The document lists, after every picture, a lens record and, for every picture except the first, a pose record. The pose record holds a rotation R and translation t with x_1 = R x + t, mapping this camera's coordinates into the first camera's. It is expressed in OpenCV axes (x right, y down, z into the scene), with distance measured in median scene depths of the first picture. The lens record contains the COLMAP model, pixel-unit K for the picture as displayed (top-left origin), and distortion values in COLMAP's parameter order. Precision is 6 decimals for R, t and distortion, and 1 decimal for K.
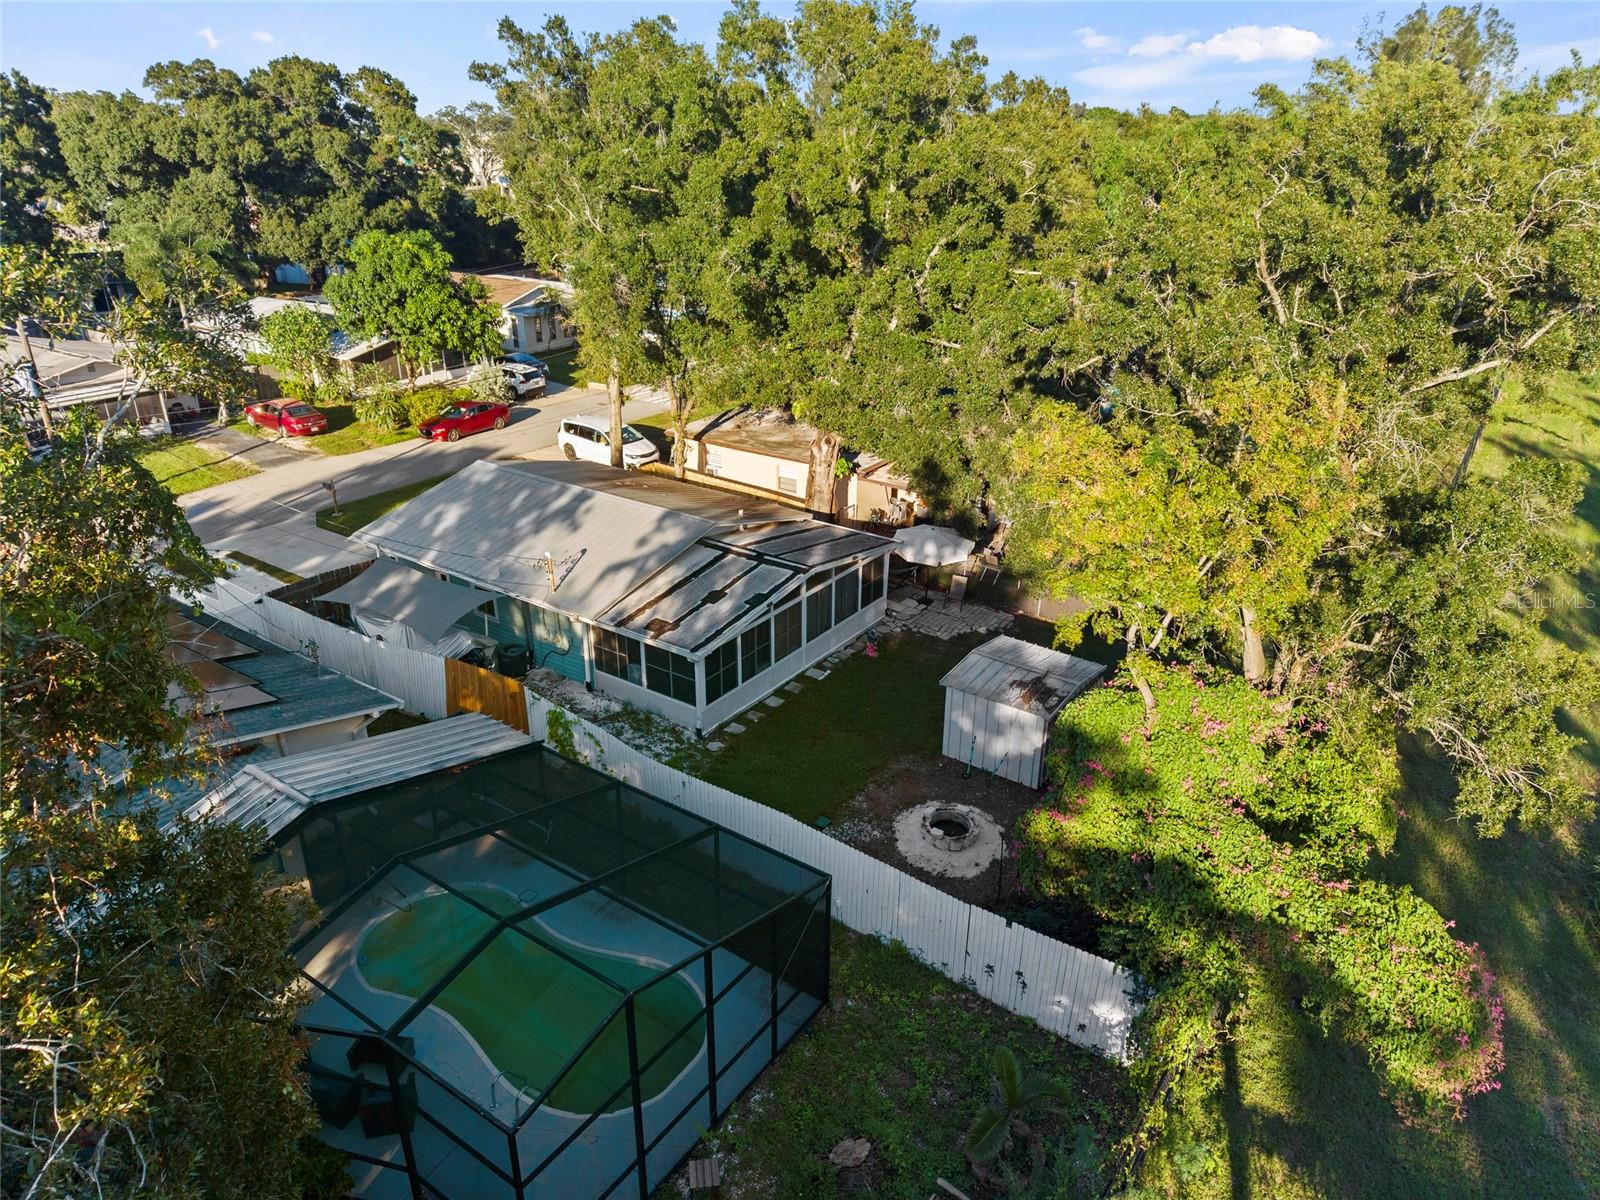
lens RADIAL K [[1071.1, 0, 830.4], [0, 1071.1, 566.7], [0, 0, 1]] dist [0.035499, -0.040503]
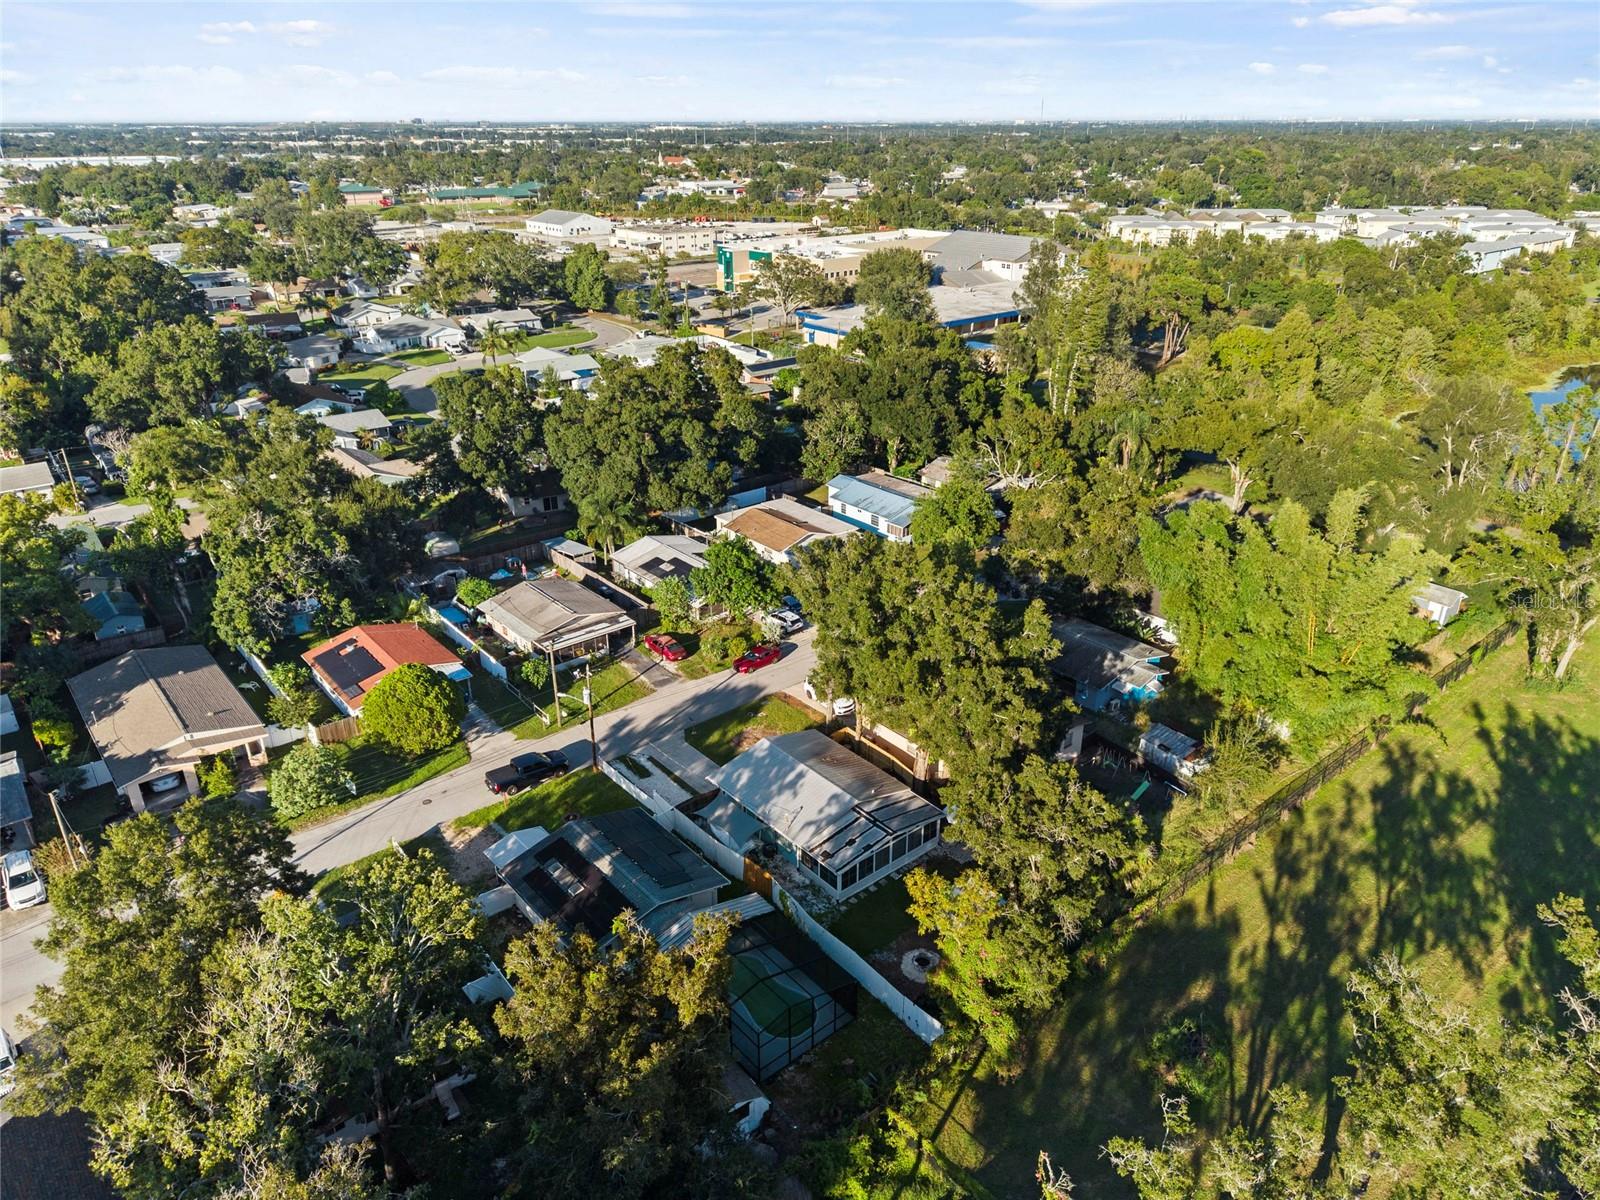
lens RADIAL K [[1071.1, 0, 805.3], [0, 1071.1, 606.1], [0, 0, 1]] dist [0.035499, -0.040503]
pose [[0.960998, 0.101602, -0.257217, 0.198686], [-0.091889, 0.994536, 0.049534, -0.338453], [0.260845, -0.023966, 0.965083, -0.740293]]
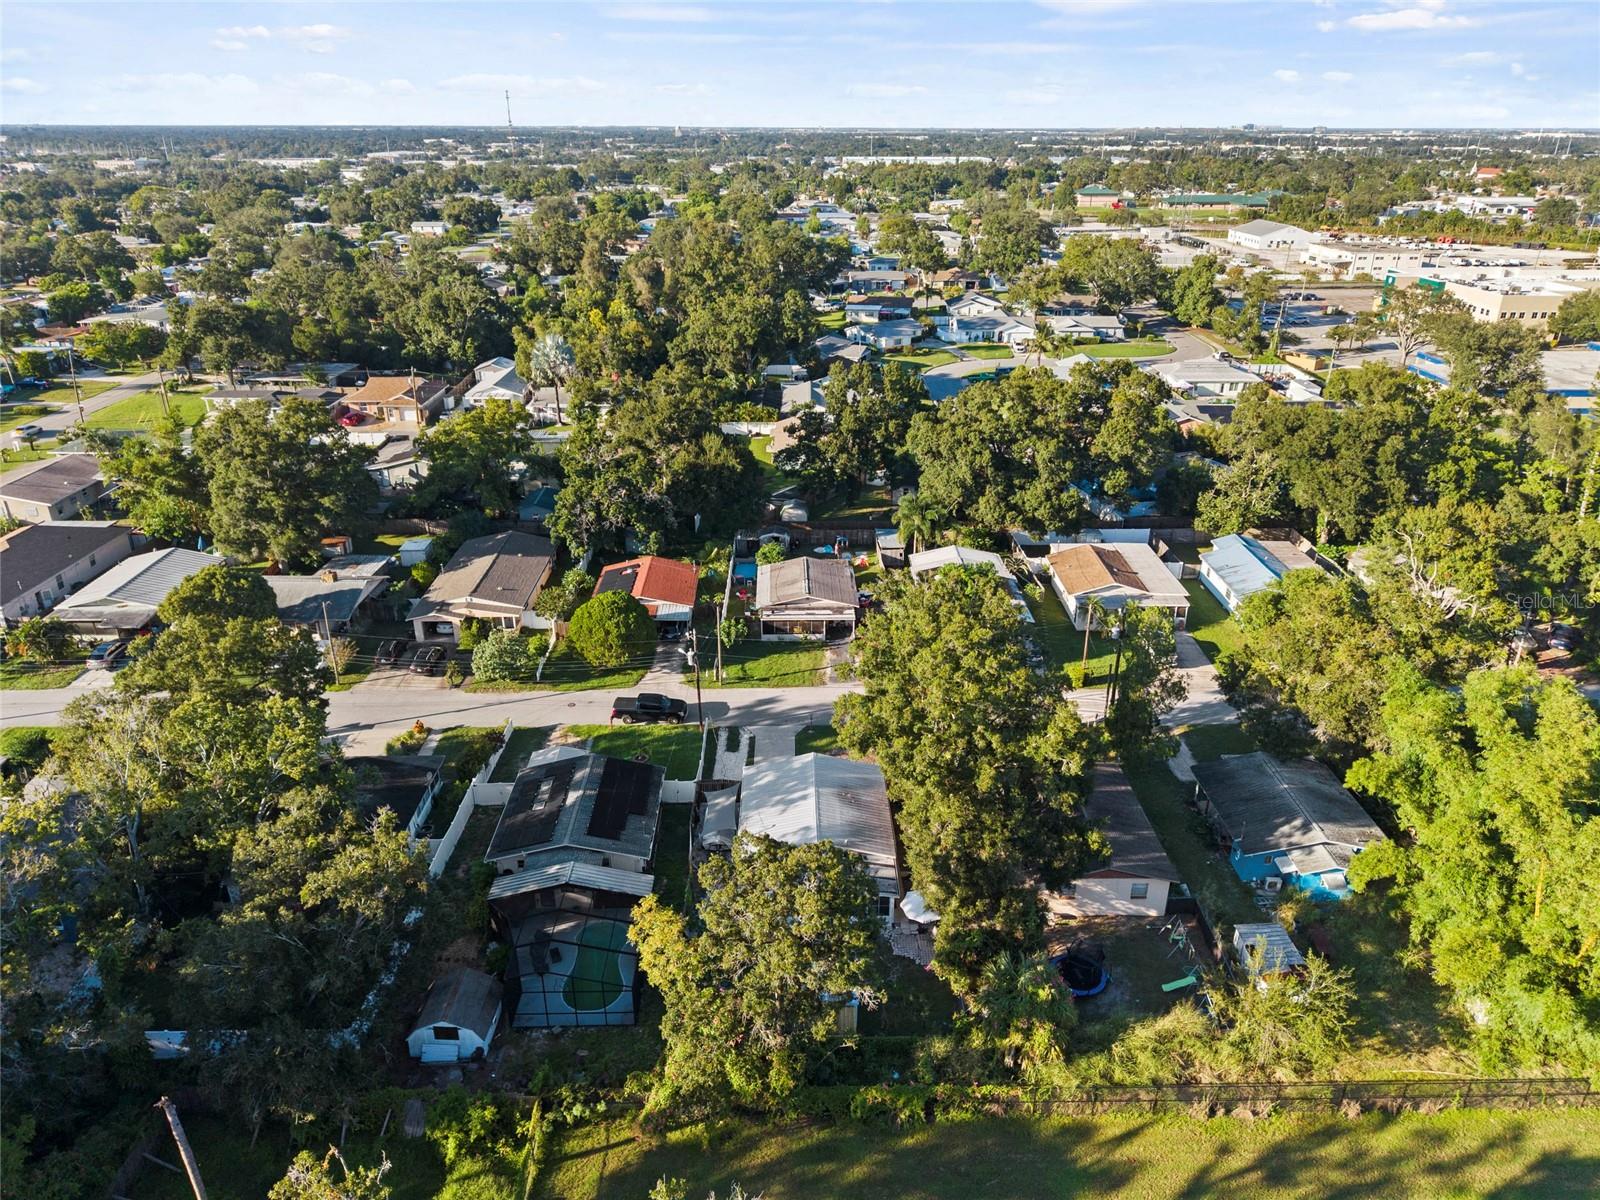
lens RADIAL K [[1071.1, 0, 798.1], [0, 1071.1, 596.9], [0, 0, 1]] dist [0.035499, -0.040503]
pose [[0.567771, 0.320974, -0.758032, 0.813743], [-0.305713, 0.937209, 0.167863, -0.516030], [0.764314, 0.136433, 0.630246, -0.275997]]
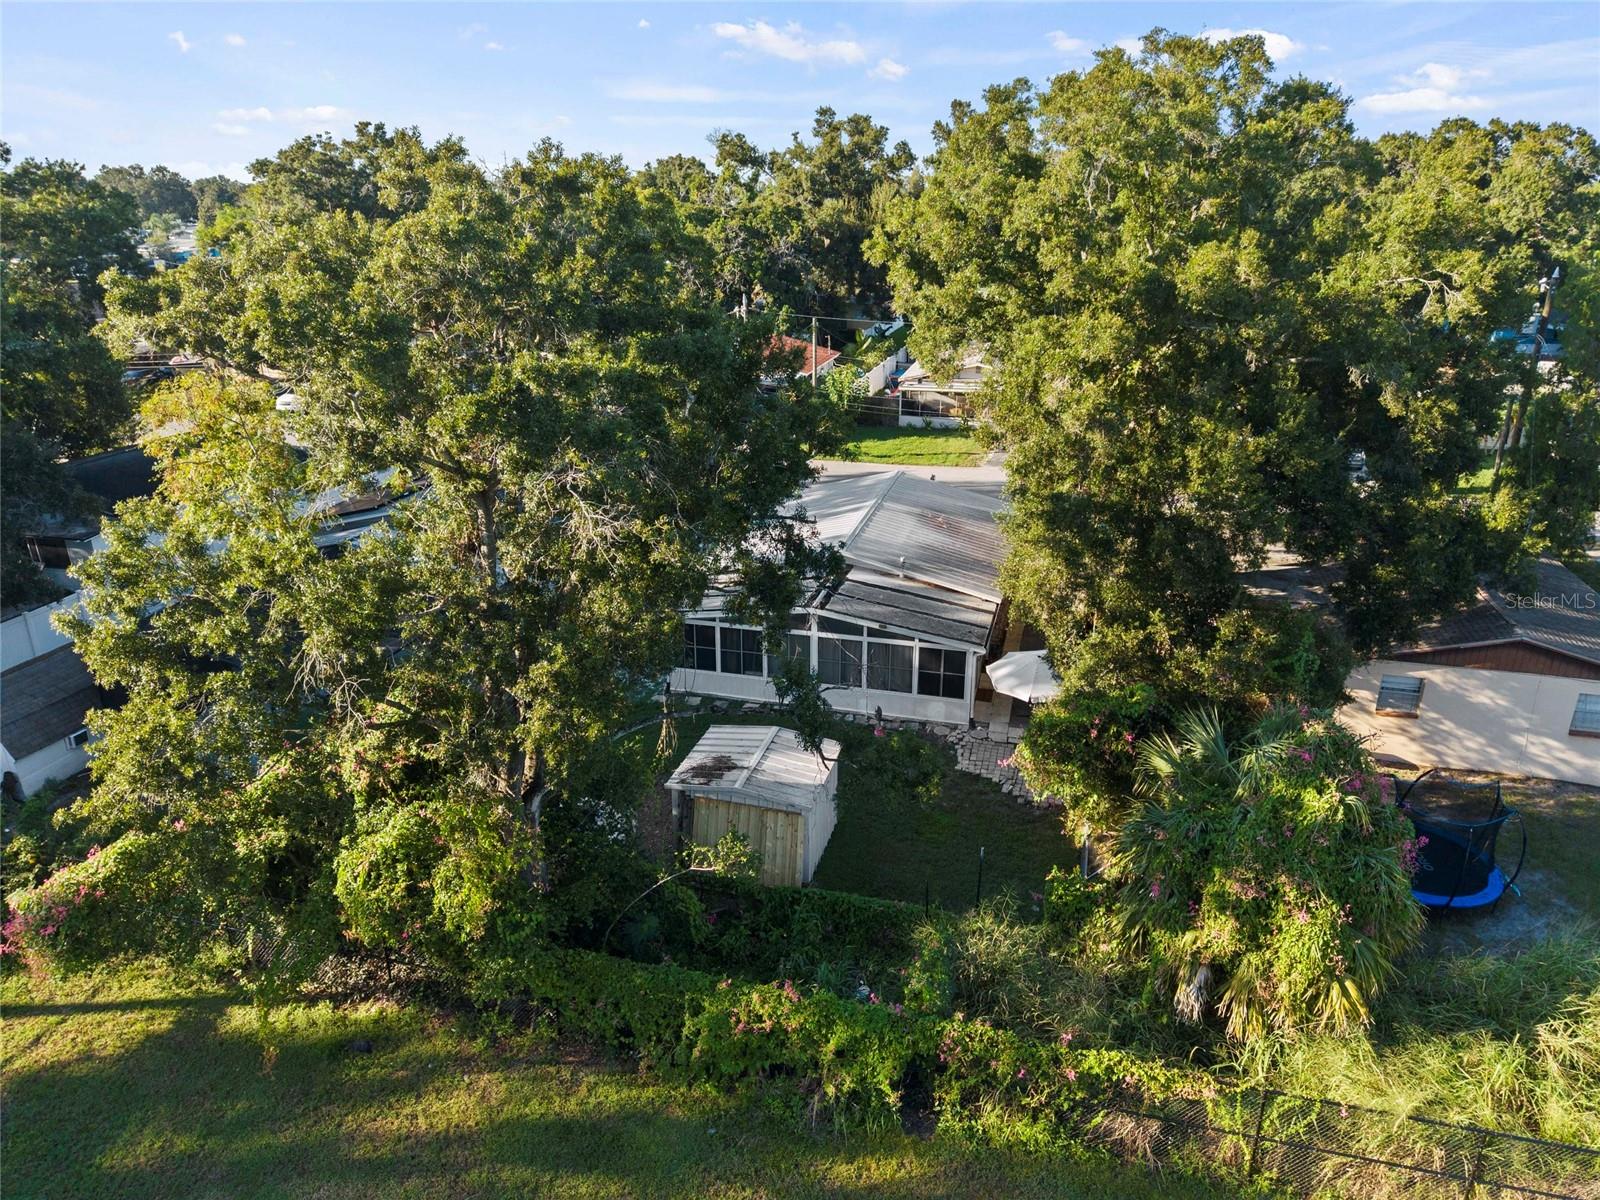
lens RADIAL K [[1071.1, 0, 788.4], [0, 1071.1, 594.3], [0, 0, 1]] dist [0.035499, -0.040503]
pose [[0.320114, 0.320991, -0.891343, 0.502729], [-0.348648, 0.914738, 0.204204, -0.120312], [0.880893, 0.245396, 0.404733, 0.324756]]
